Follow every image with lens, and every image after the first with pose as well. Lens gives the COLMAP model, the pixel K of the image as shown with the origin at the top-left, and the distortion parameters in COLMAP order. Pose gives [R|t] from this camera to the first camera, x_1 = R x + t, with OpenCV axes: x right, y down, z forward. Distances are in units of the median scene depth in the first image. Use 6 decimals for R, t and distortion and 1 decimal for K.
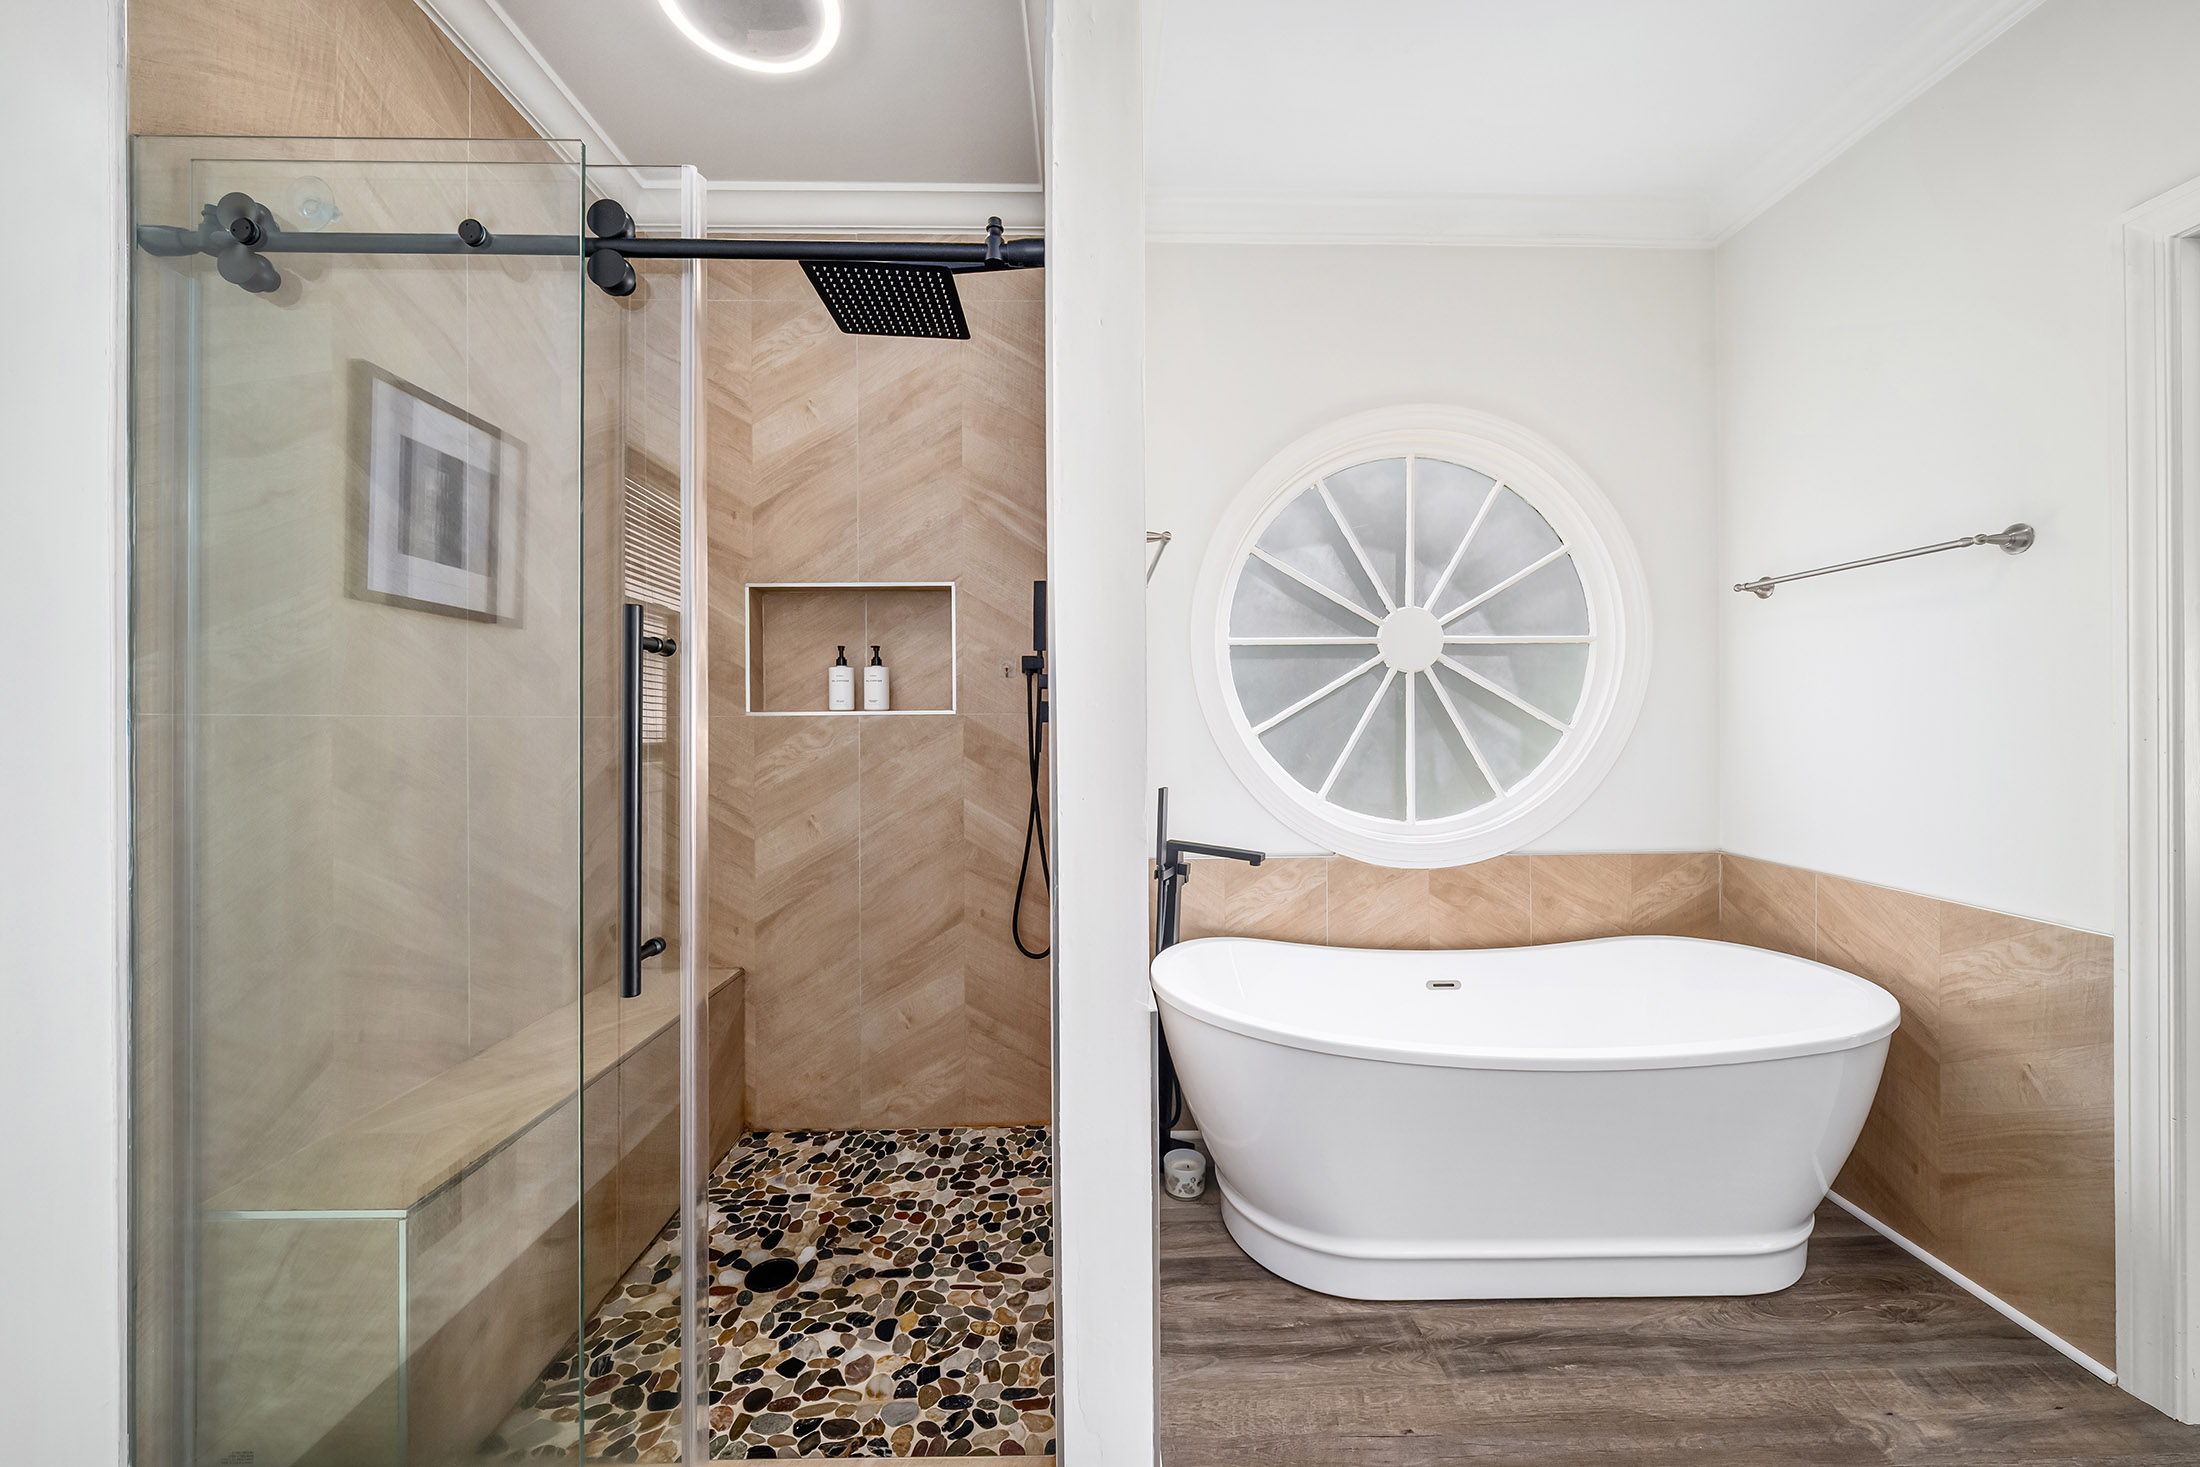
lens RADIAL K [[807.2, 0, 1096.6], [0, 807.2, 718.8], [0, 0, 1]] dist [-0.002275, 0.000417]
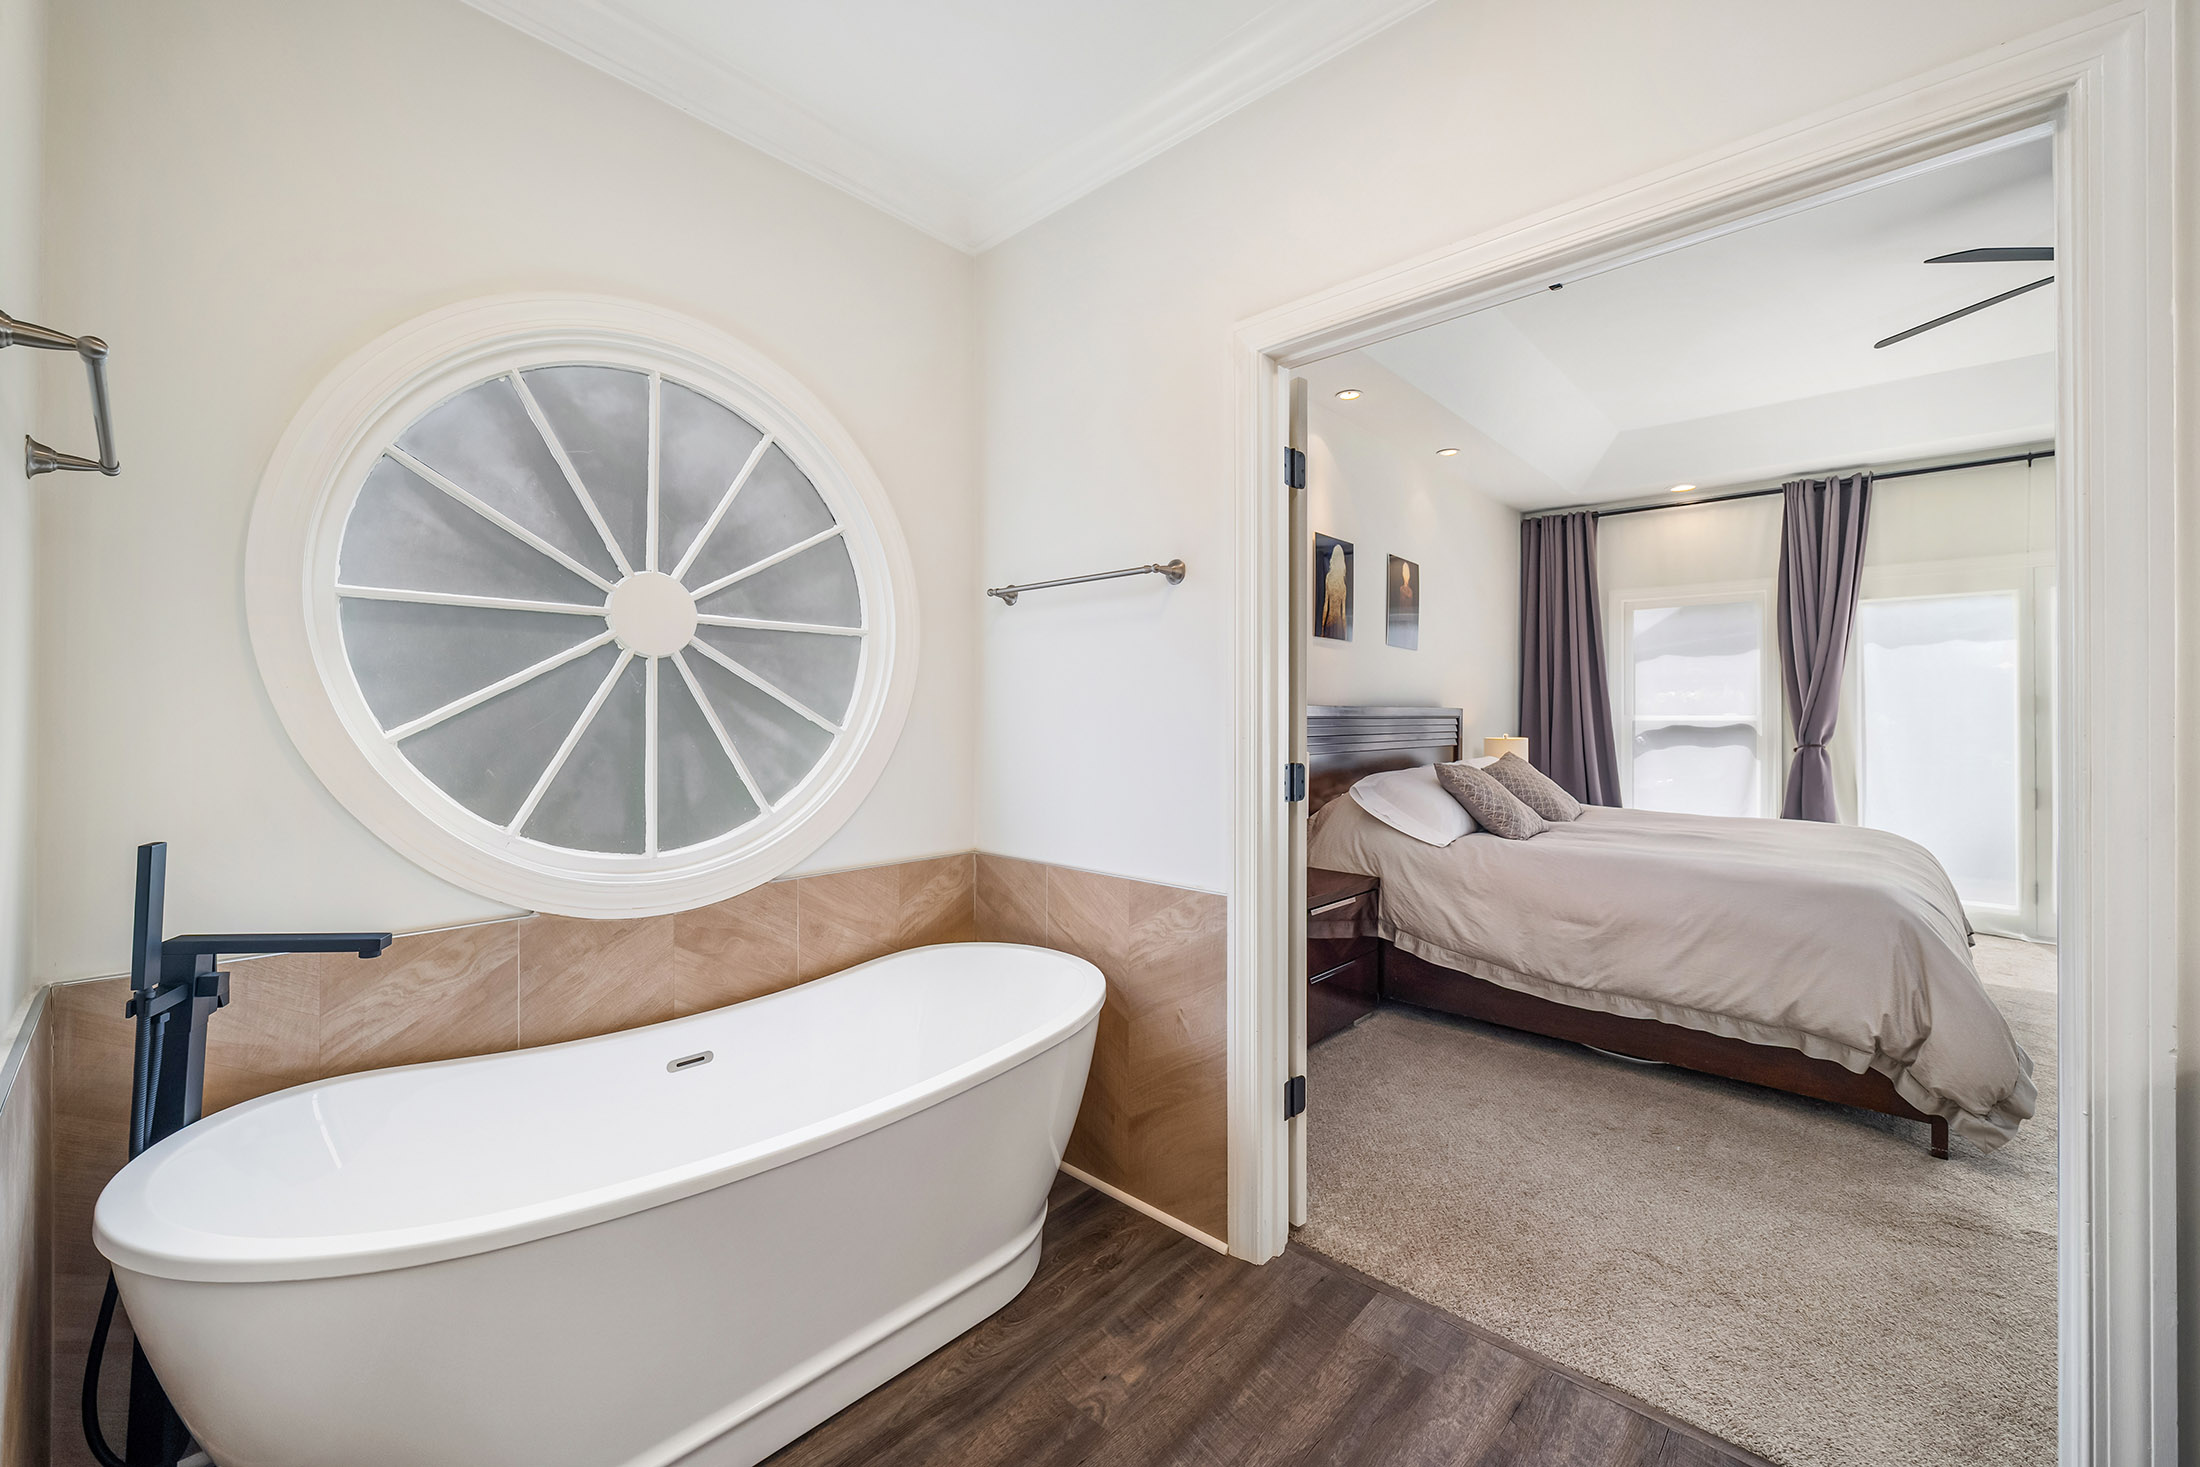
lens RADIAL K [[873.2, 0, 1098.9], [0, 873.2, 720.9], [0, 0, 1]] dist [-0.000922, -0.000038]
pose [[0.693103, 0.004290, 0.720826, 0.100361], [-0.005636, 0.999984, -0.000533, 0.000173], [-0.720816, -0.003693, 0.693116, 0.142635]]
